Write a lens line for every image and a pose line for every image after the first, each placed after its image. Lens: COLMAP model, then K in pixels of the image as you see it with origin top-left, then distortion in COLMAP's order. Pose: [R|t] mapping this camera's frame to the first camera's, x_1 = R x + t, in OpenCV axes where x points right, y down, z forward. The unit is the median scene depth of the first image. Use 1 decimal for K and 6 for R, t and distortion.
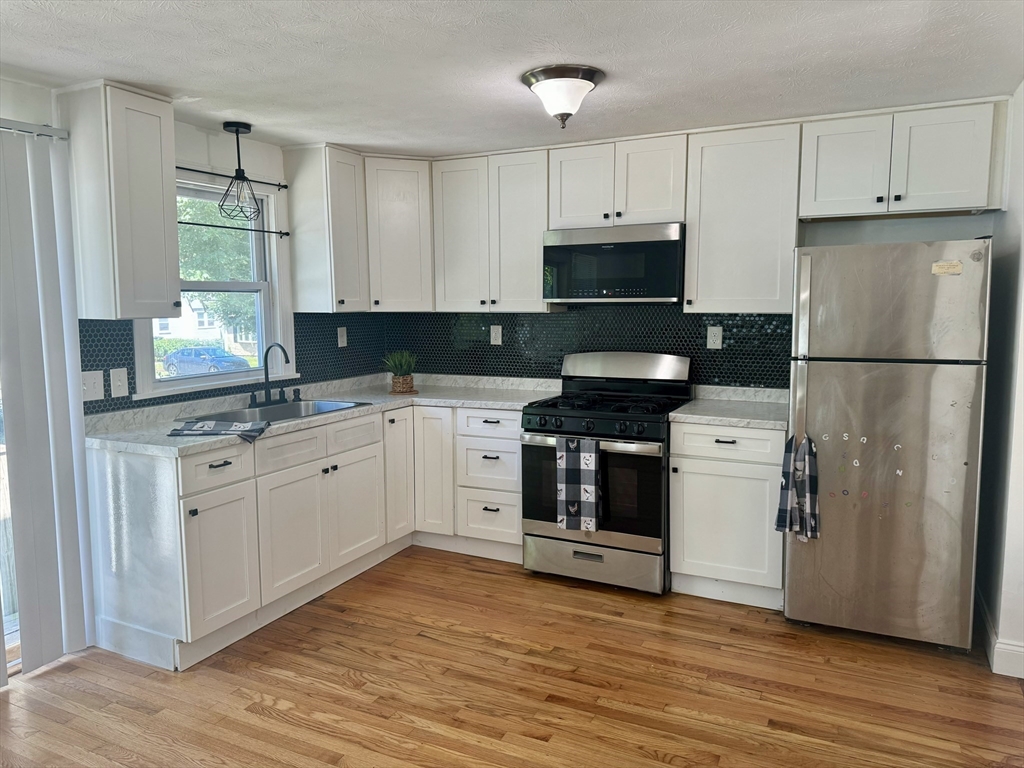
lens RADIAL K [[733.9, 0, 517.3], [0, 733.9, 382.5], [0, 0, 1]] dist [0.069845, -0.081685]
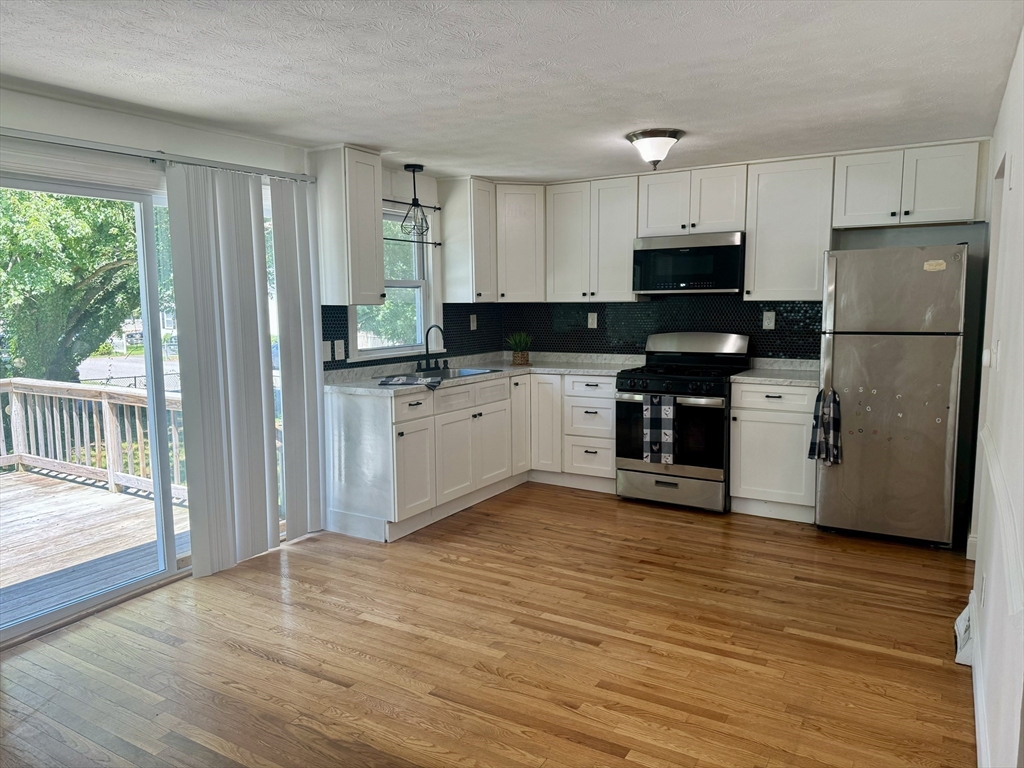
lens RADIAL K [[733.9, 0, 514.8], [0, 733.9, 388.8], [0, 0, 1]] dist [0.069845, -0.081685]
pose [[0.995422, 0.008523, -0.095196, -0.058186], [-0.007435, 0.999903, 0.011781, 0.055450], [0.095287, -0.011019, 0.995389, -0.390059]]
